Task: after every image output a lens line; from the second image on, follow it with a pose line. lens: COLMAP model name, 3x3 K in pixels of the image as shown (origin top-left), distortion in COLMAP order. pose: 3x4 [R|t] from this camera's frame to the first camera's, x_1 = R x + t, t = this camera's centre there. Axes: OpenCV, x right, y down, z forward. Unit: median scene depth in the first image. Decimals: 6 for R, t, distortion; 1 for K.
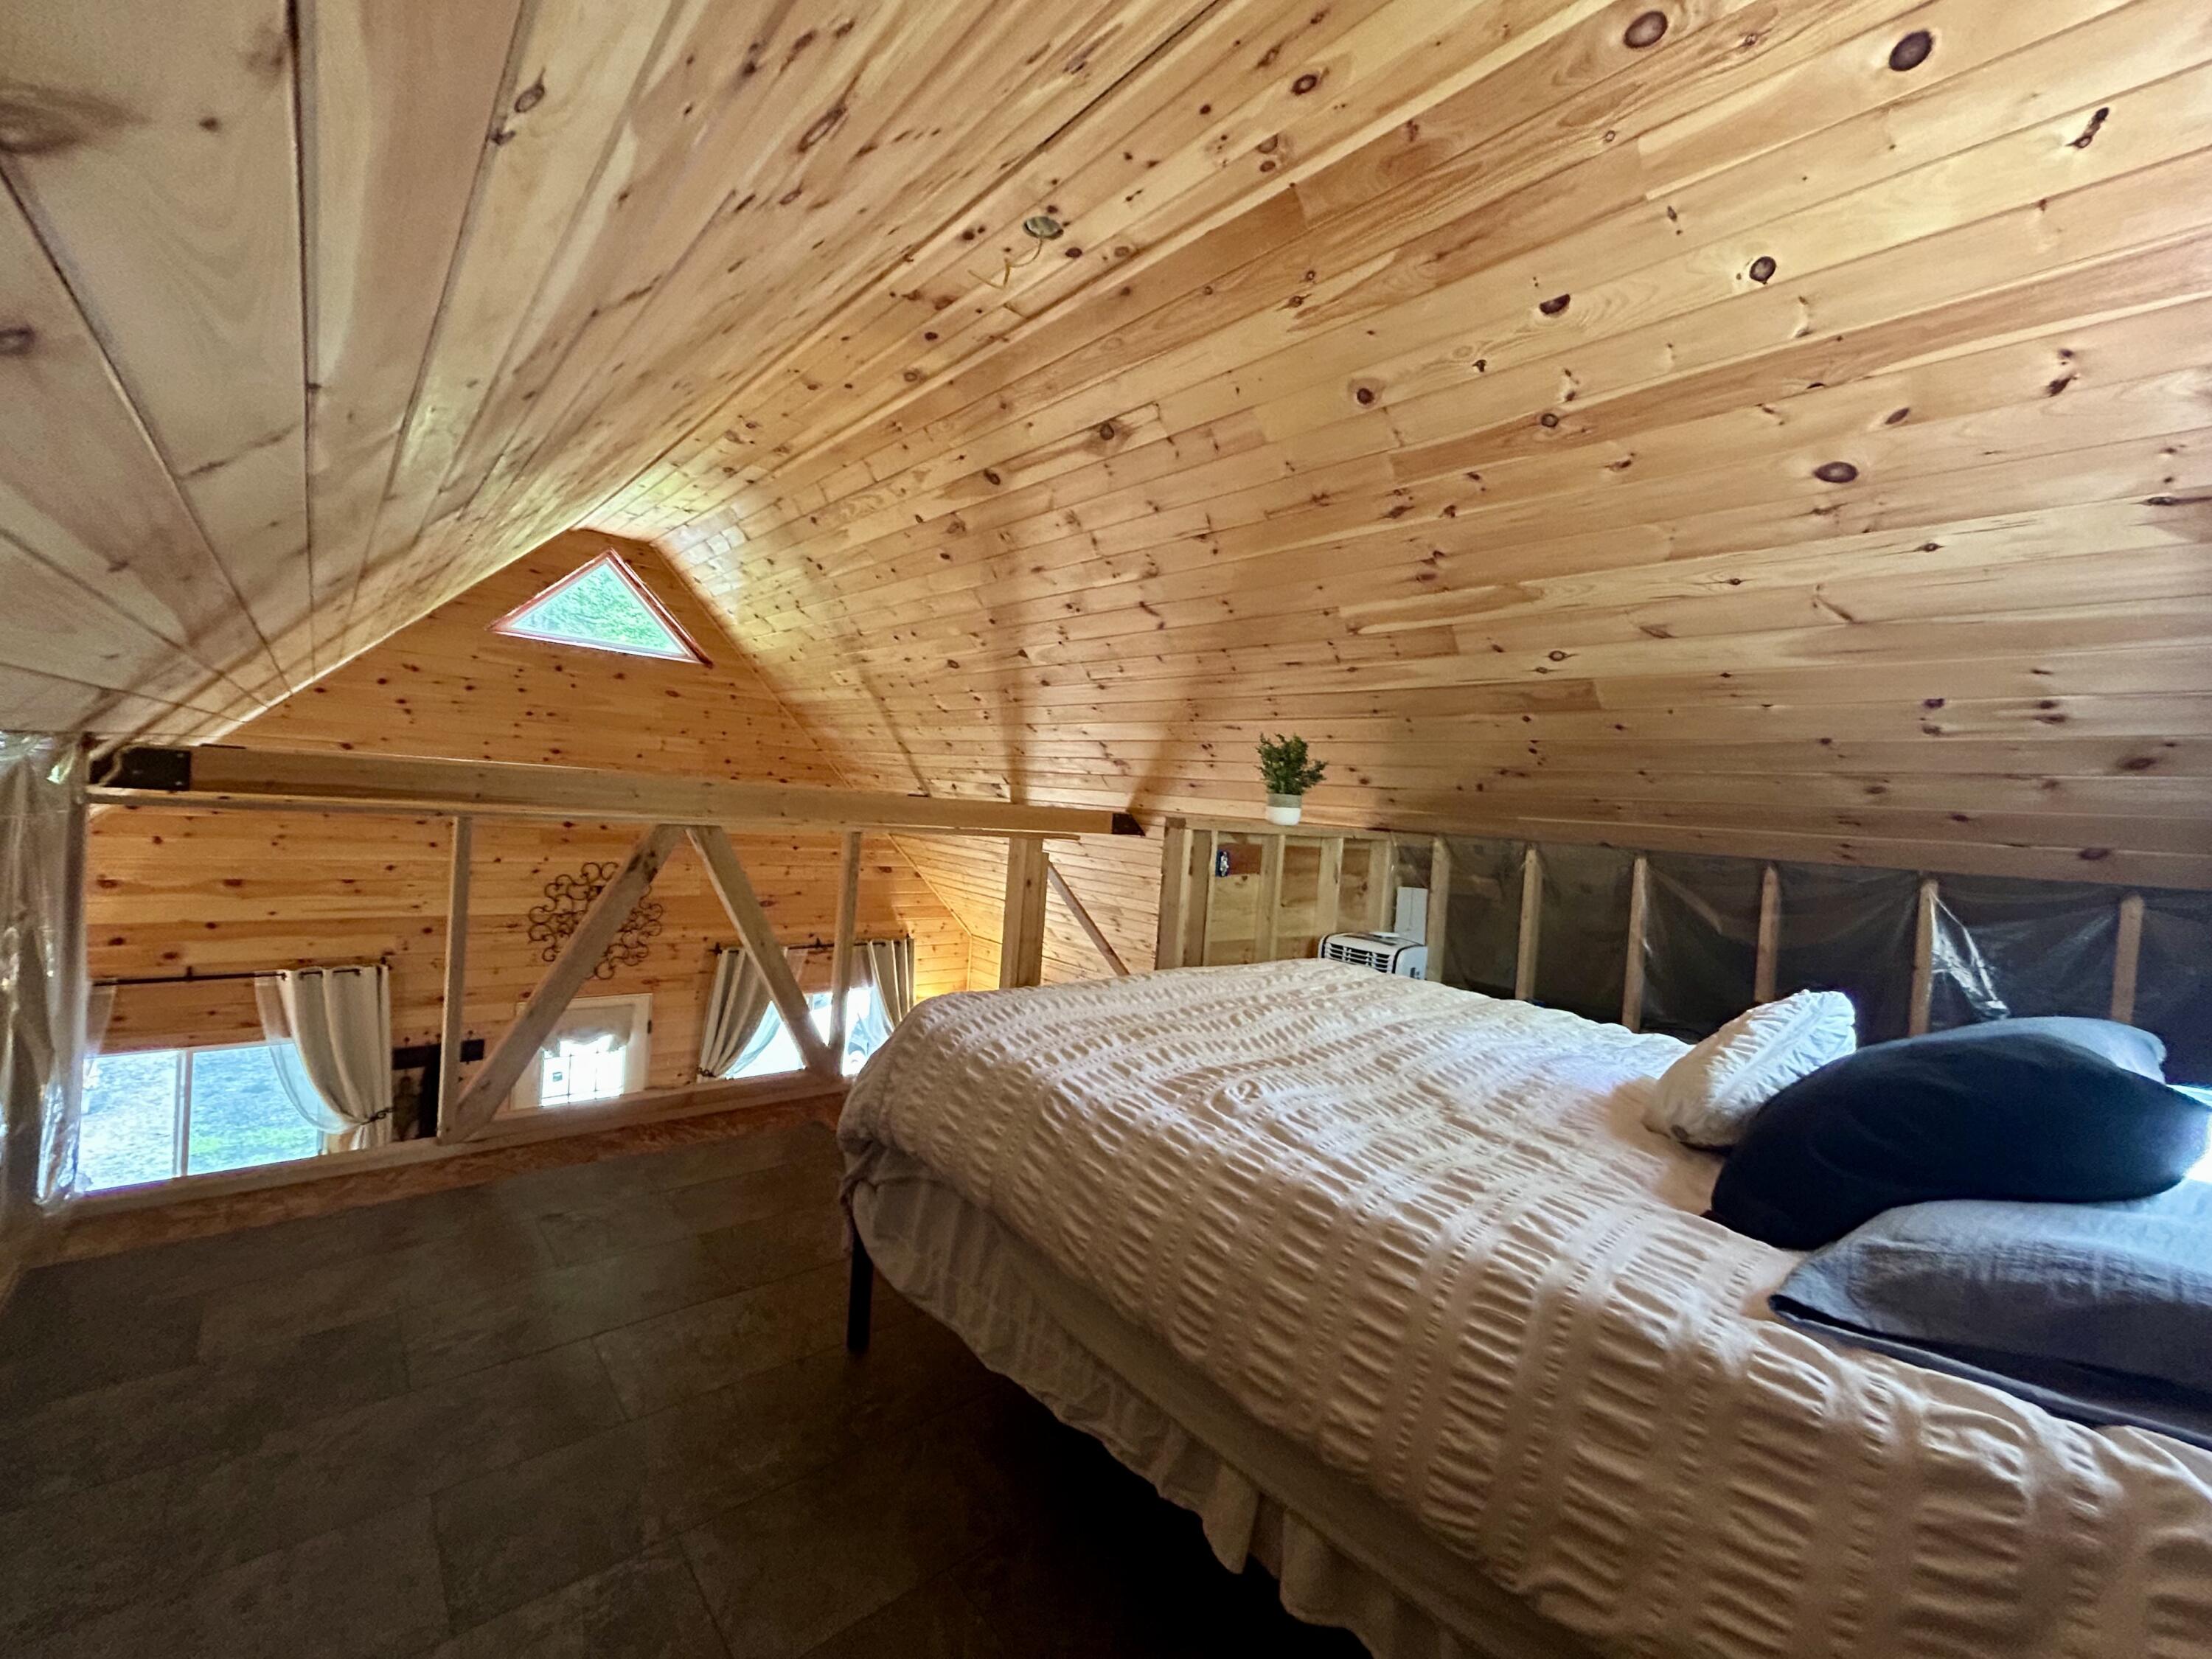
lens RADIAL K [[895.5, 0, 1111.6], [0, 895.5, 827.6], [0, 0, 1]] dist [-0.003430, 0.001854]
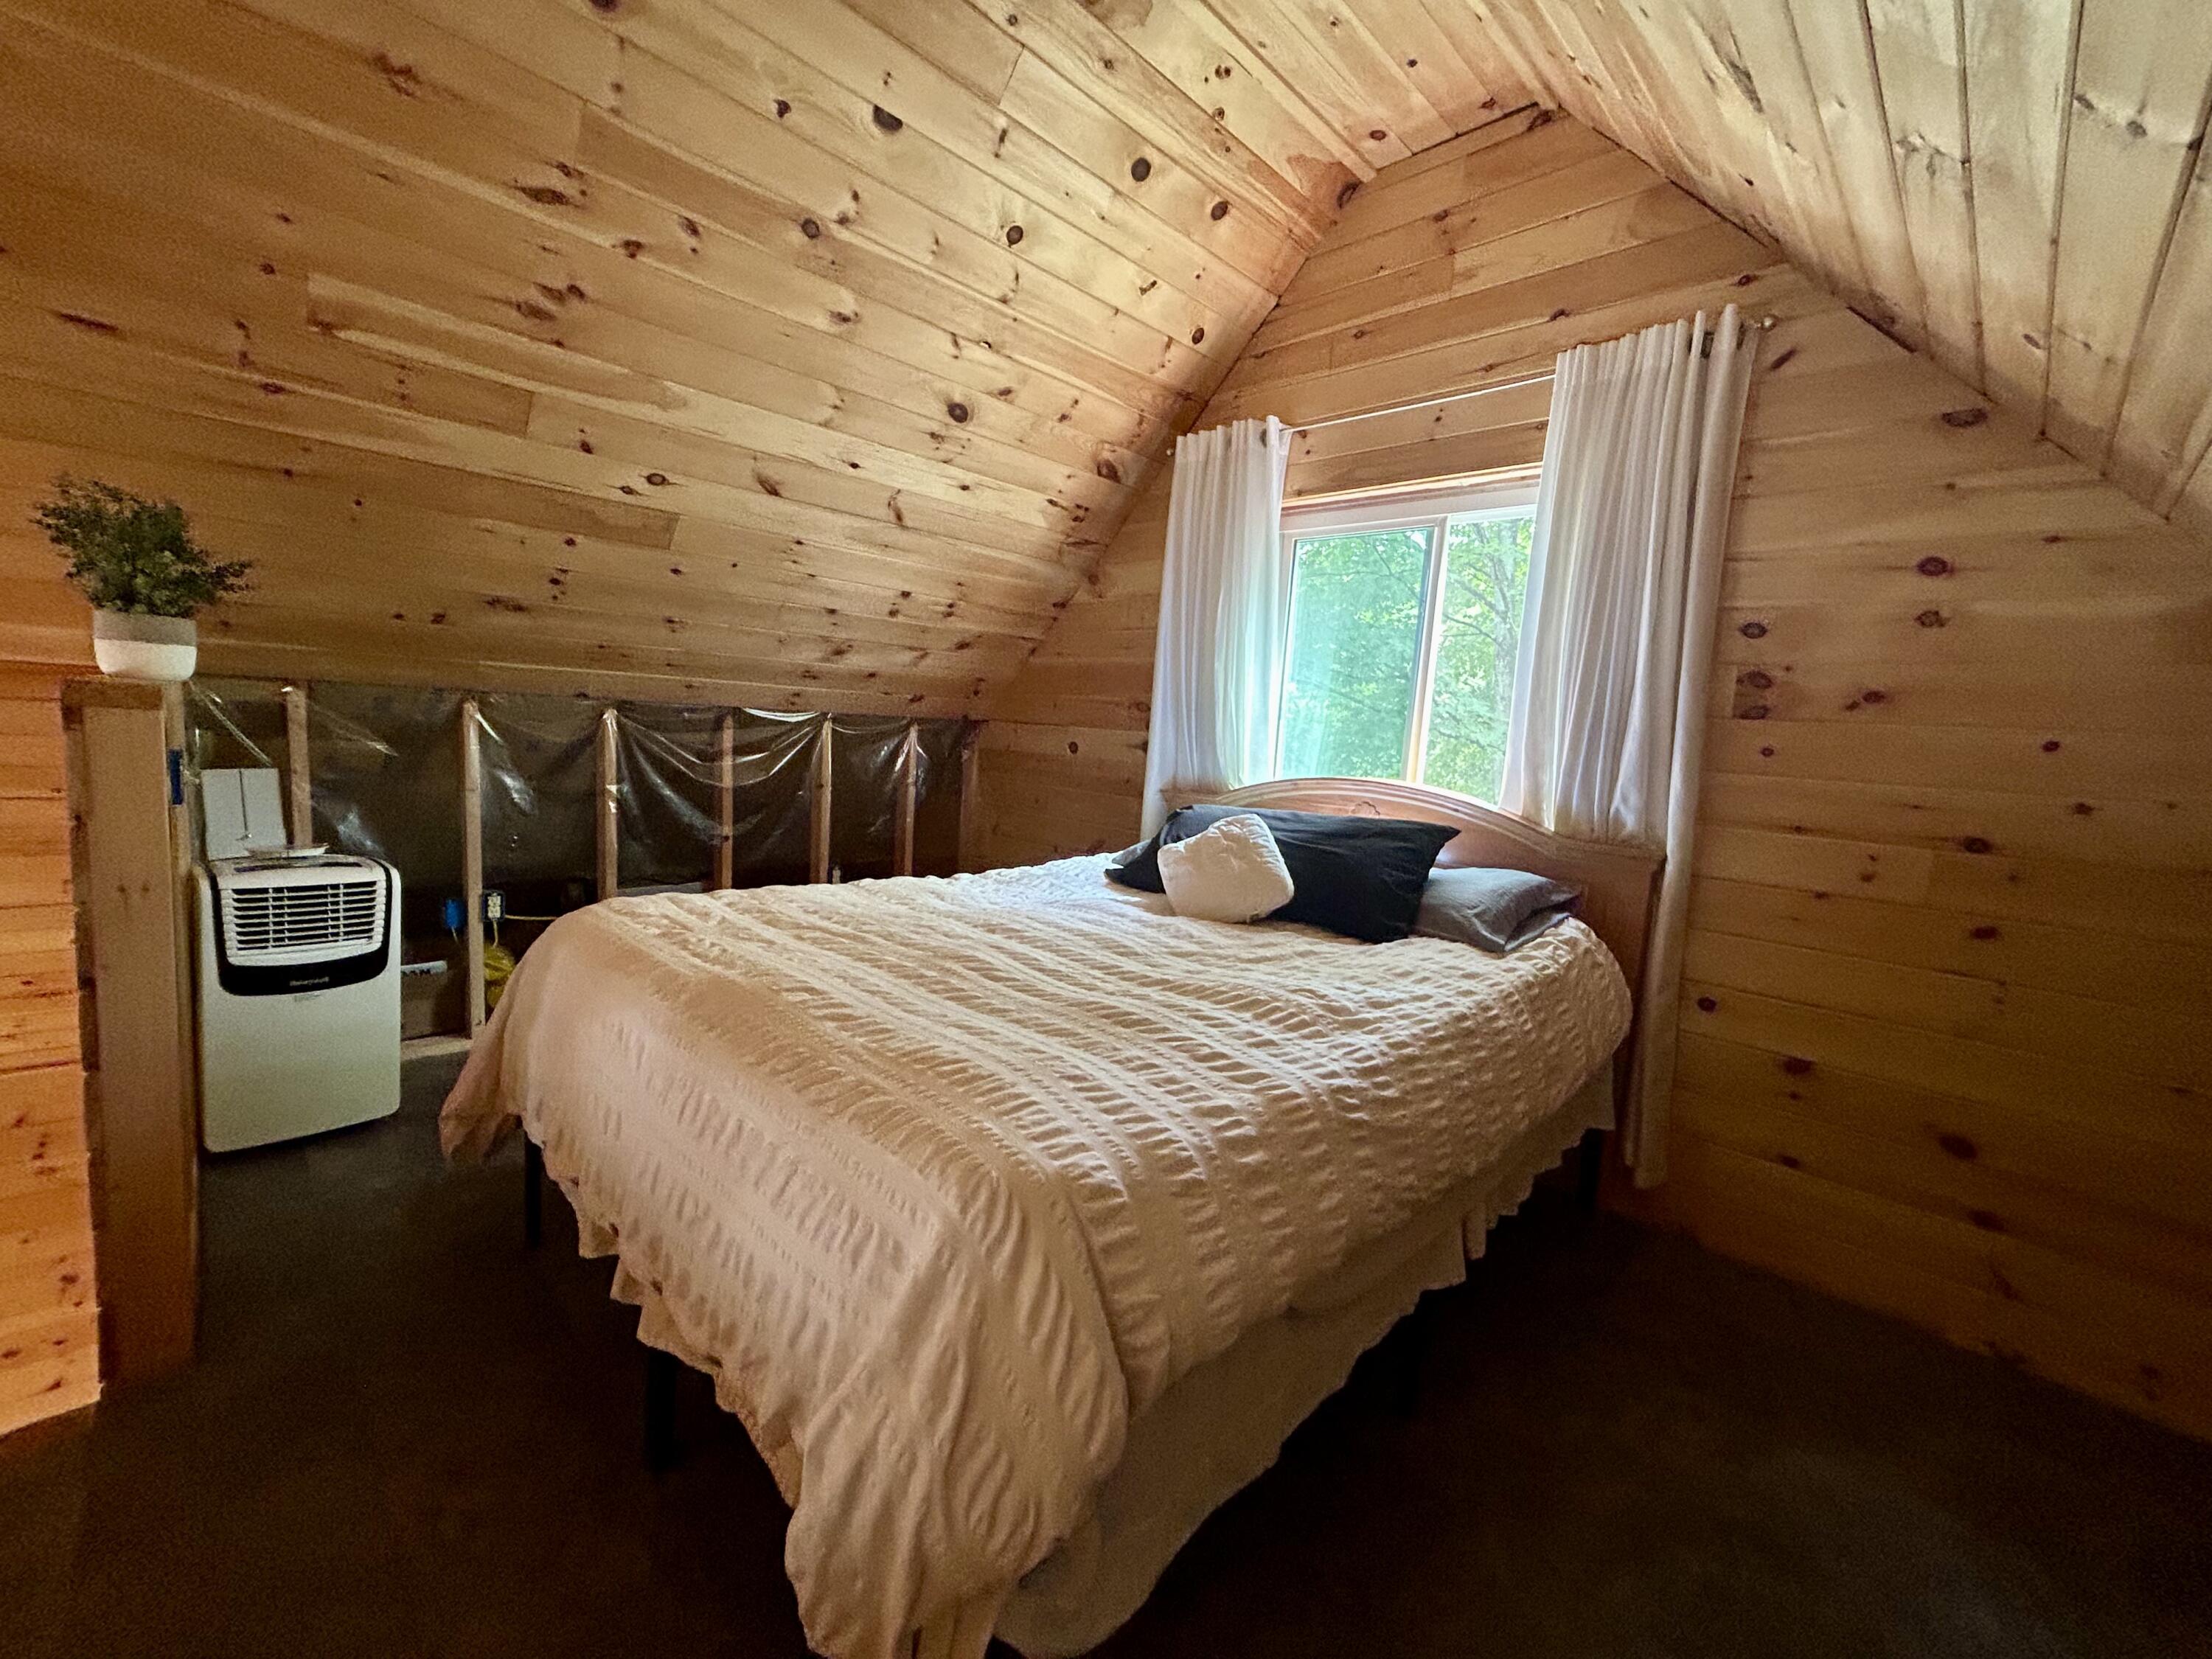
lens RADIAL K [[895.5, 0, 1109.1], [0, 895.5, 821.9], [0, 0, 1]] dist [-0.003430, 0.001854]
pose [[-0.055424, -0.184249, 0.981316, -0.485127], [-0.046650, 0.982231, 0.181786, -0.057901], [-0.997373, -0.035703, -0.063035, 0.736553]]
